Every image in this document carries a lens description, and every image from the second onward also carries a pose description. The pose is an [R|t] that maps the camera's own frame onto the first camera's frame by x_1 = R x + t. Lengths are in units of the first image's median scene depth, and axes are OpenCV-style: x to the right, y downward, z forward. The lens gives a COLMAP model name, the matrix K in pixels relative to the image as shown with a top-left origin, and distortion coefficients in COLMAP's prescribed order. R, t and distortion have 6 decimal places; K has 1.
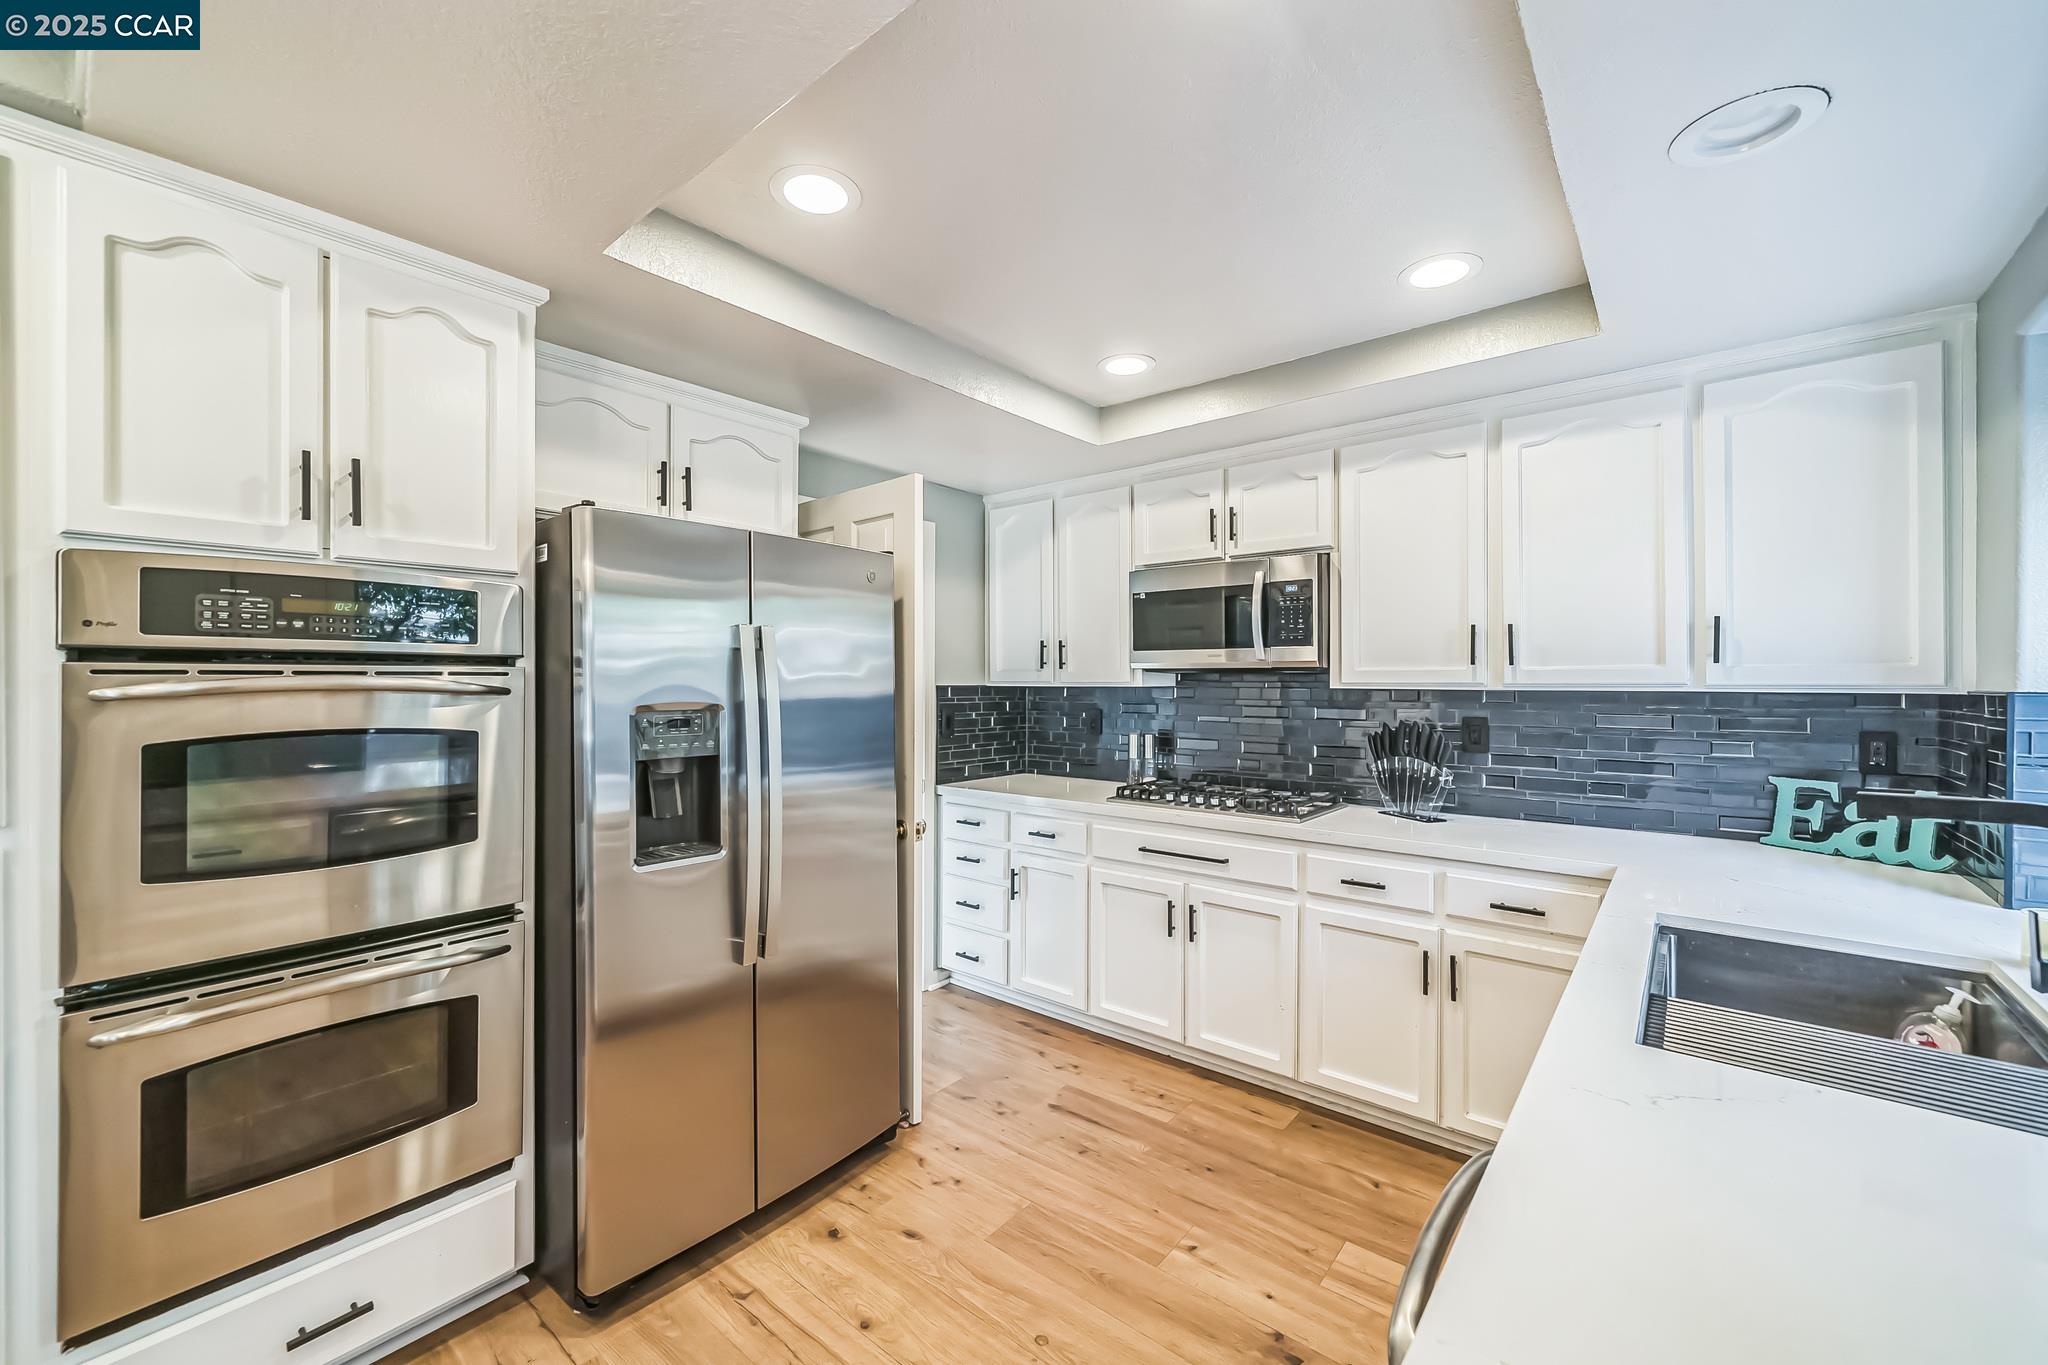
lens RADIAL K [[802.1, 0, 1019.4], [0, 802.1, 684.3], [0, 0, 1]] dist [-0.002677, -0.000006]
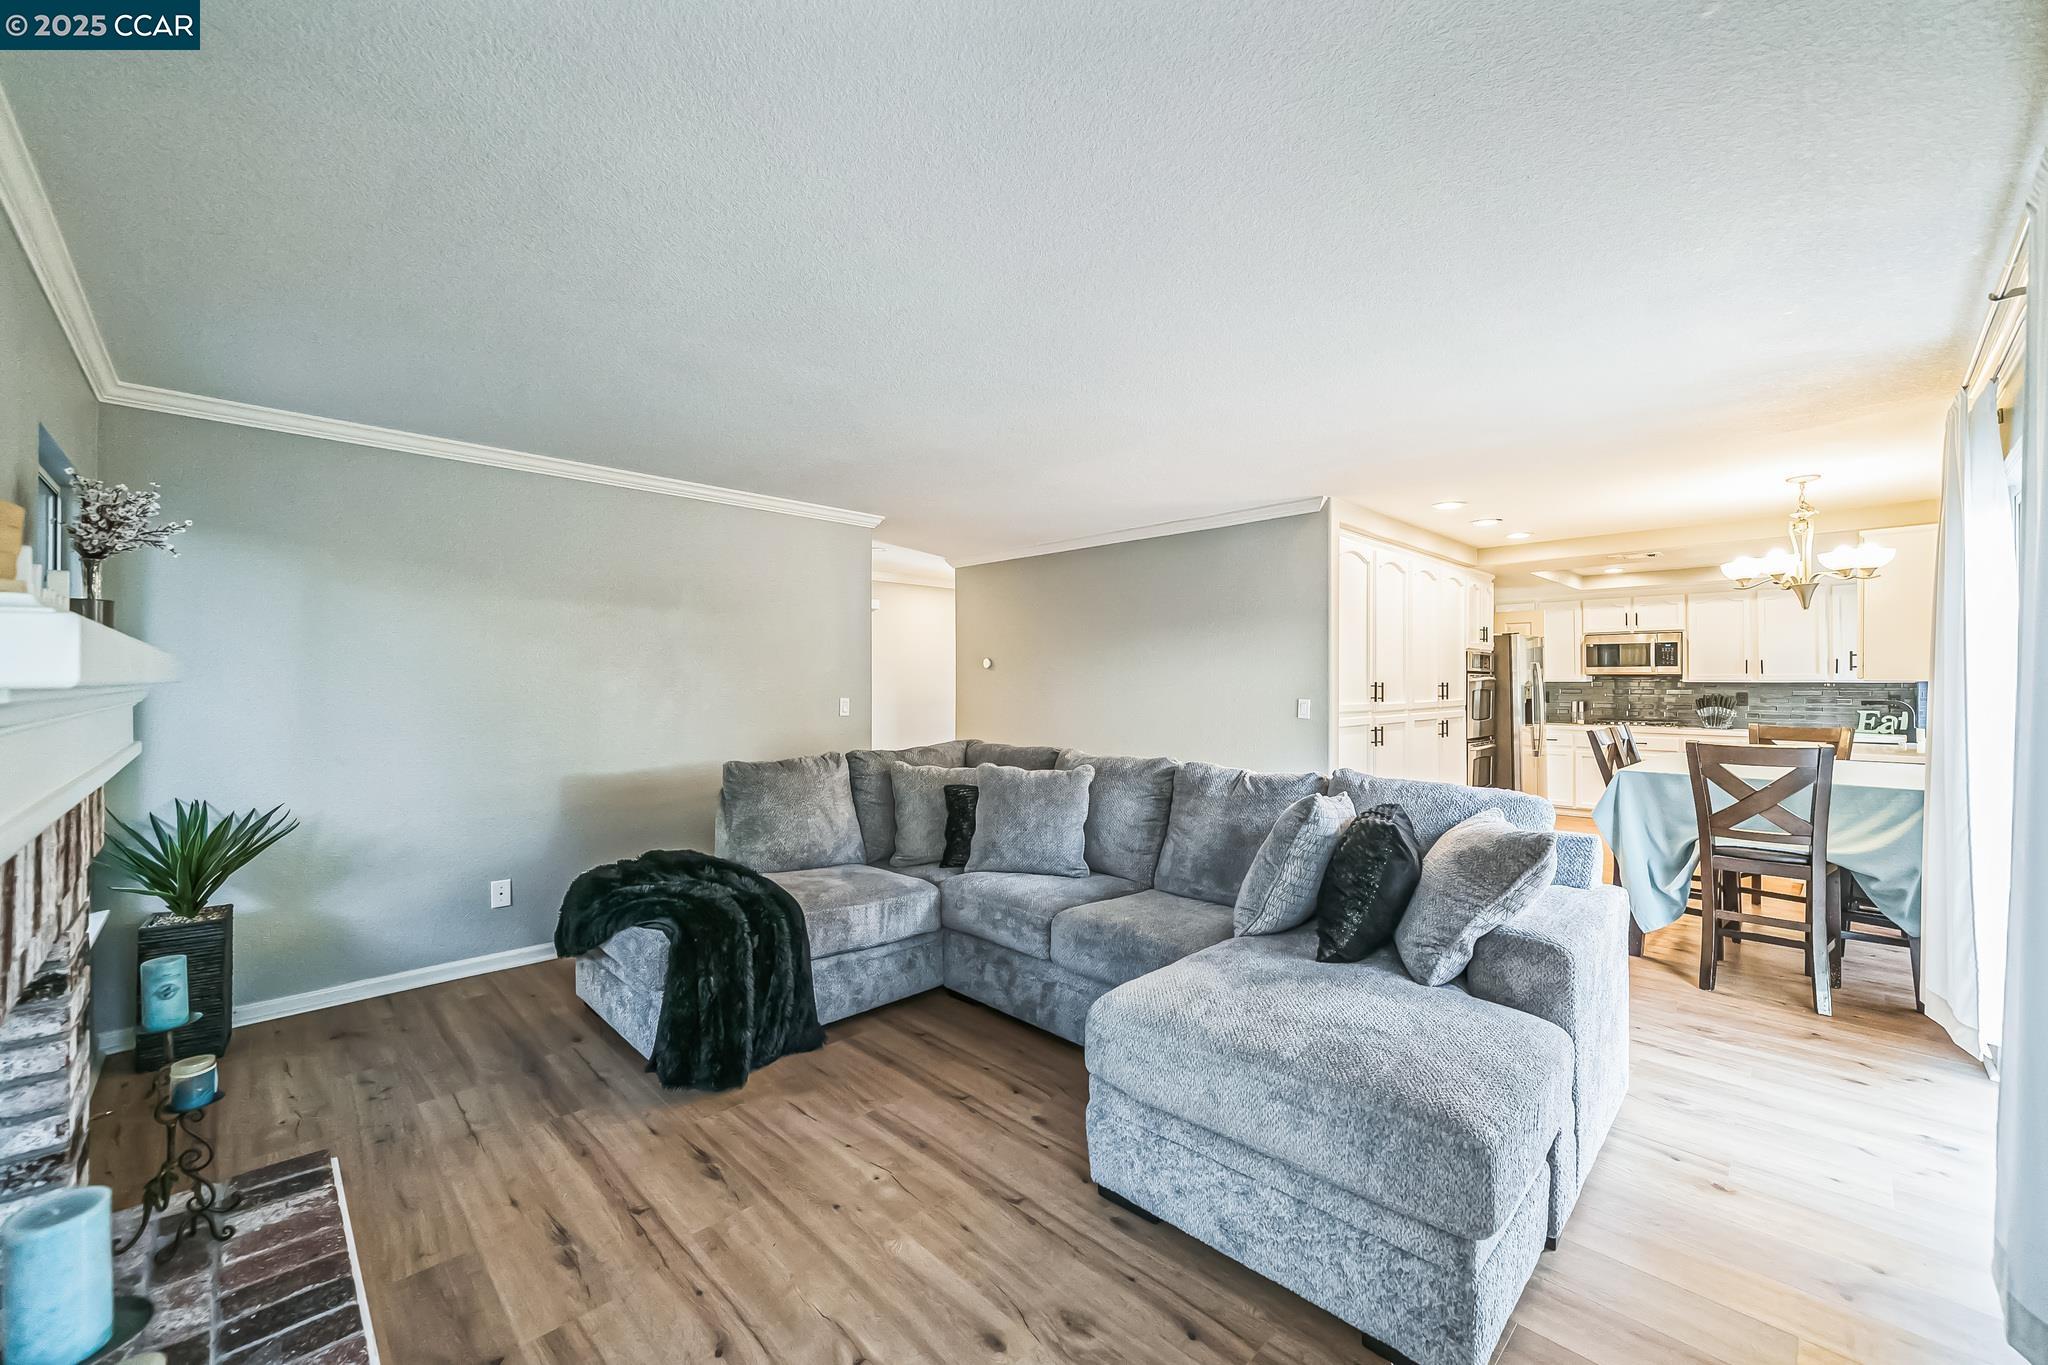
lens RADIAL K [[802.1, 0, 1011.6], [0, 802.1, 676.2], [0, 0, 1]] dist [-0.002677, -0.000006]
pose [[0.995624, 0.000401, -0.093447, -1.814459], [-0.001371, 0.999946, -0.010325, 0.019155], [0.093438, 0.010408, 0.995571, -2.134482]]
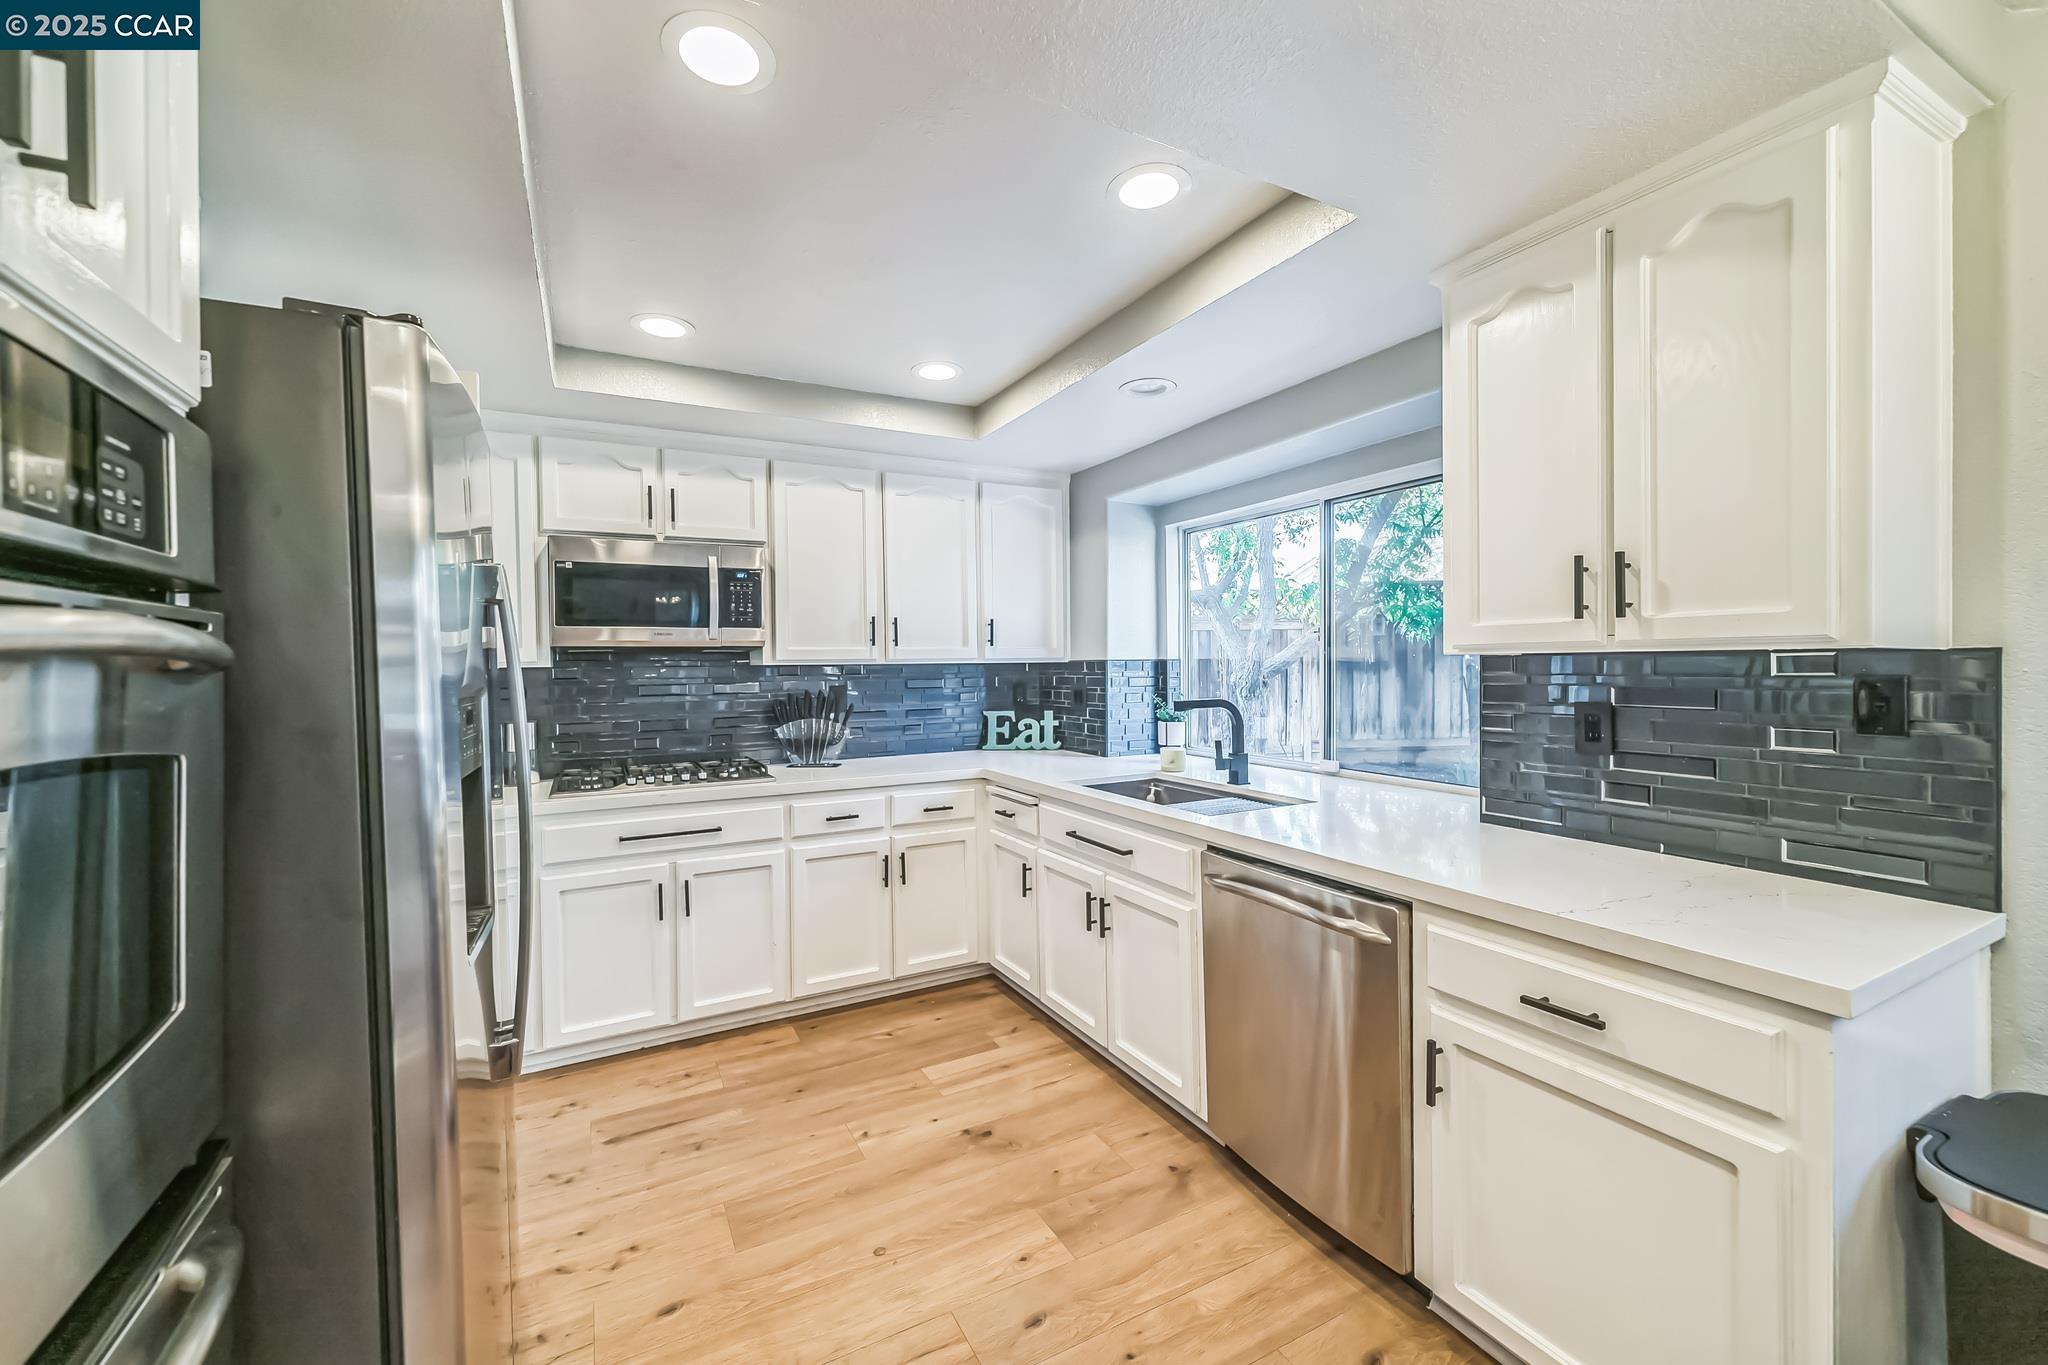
lens RADIAL K [[802.1, 0, 965.6], [0, 802.1, 671.2], [0, 0, 1]] dist [-0.002677, -0.000006]
pose [[0.405519, -0.017952, 0.913910, -0.622001], [0.014828, 0.999805, 0.013059, 0.003880], [-0.913966, 0.008256, 0.405706, 0.294282]]
